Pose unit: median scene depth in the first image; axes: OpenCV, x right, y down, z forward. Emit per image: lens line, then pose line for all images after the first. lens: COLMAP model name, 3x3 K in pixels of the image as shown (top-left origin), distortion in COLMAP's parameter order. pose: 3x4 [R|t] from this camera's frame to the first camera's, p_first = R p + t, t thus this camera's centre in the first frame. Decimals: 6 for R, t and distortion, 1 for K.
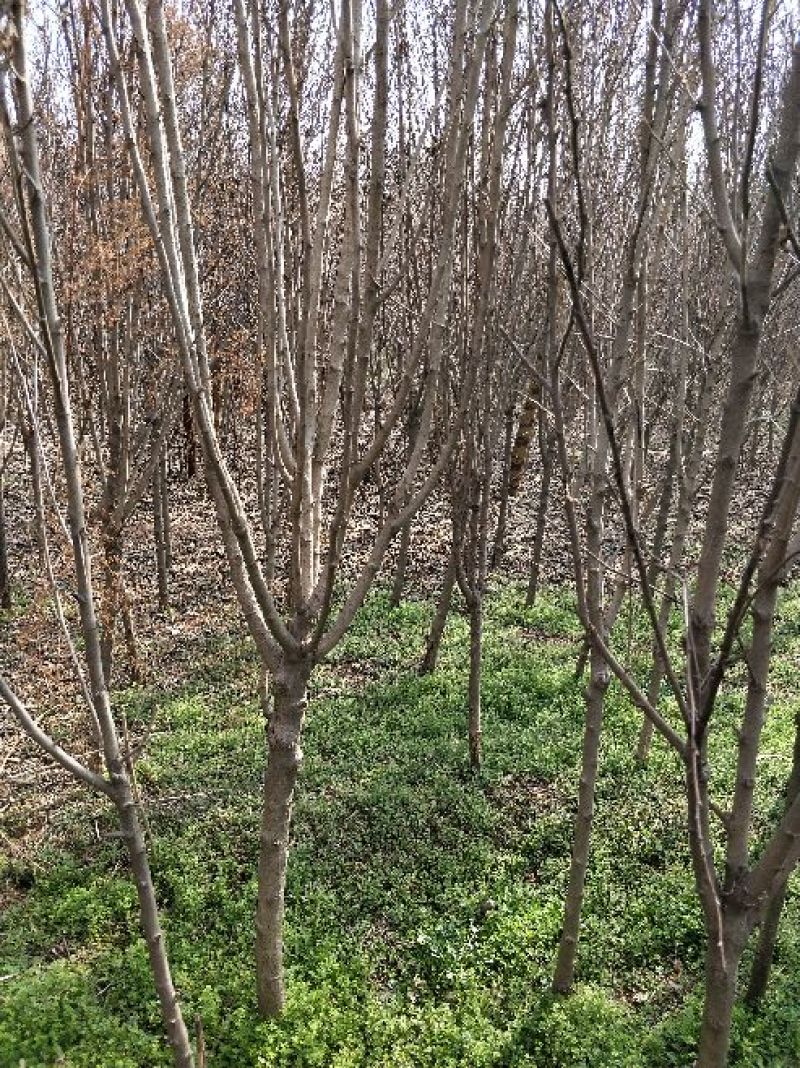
lens RADIAL K [[873.6, 0, 403.0], [0, 873.6, 534.6], [0, 0, 1]] dist [0.023602, -0.030609]
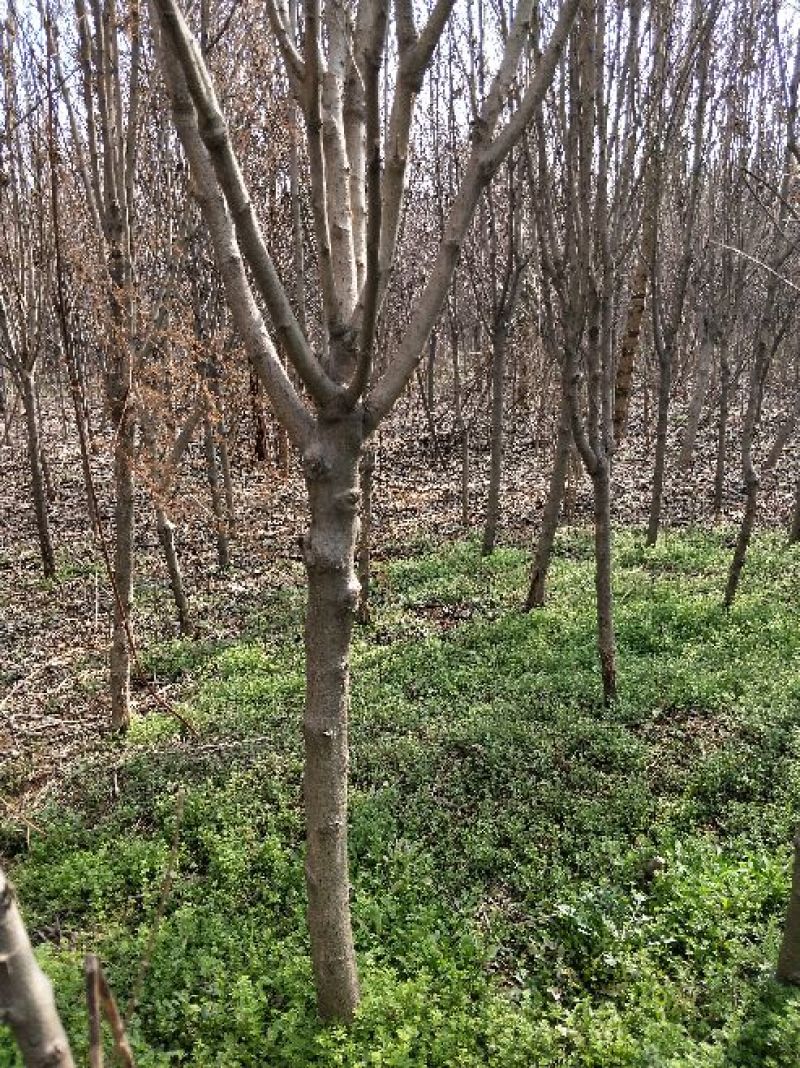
lens RADIAL K [[873.6, 0, 397.4], [0, 873.6, 533.1], [0, 0, 1]] dist [0.023602, -0.030609]
pose [[0.992593, -0.061696, -0.104653, -0.016334], [0.057763, 0.997520, -0.040211, 0.201605], [0.106875, 0.033868, 0.993696, 0.322292]]
